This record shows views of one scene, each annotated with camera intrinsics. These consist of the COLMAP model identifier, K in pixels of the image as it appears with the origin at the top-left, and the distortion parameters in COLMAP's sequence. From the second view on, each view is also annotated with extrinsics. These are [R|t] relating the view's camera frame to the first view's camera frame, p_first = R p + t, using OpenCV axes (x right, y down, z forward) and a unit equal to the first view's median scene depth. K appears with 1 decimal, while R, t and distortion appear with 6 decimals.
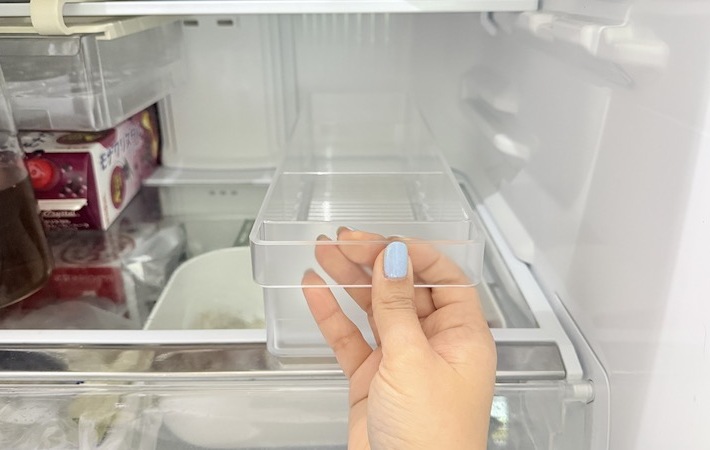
lens RADIAL K [[621.0, 0, 339.2], [0, 621.0, 223.8], [0, 0, 1]] dist [0.131770, -0.249617]
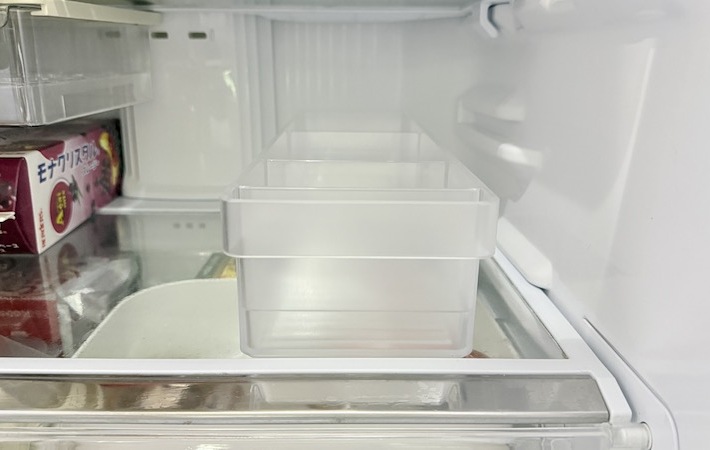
lens RADIAL K [[621.0, 0, 339.2], [0, 621.0, 223.8], [0, 0, 1]] dist [0.131770, -0.249617]
pose [[0.999813, 0.014154, 0.013192, 0.016877], [-0.012388, 0.992020, -0.125474, 0.067757], [-0.014863, 0.125287, 0.992009, 0.142842]]
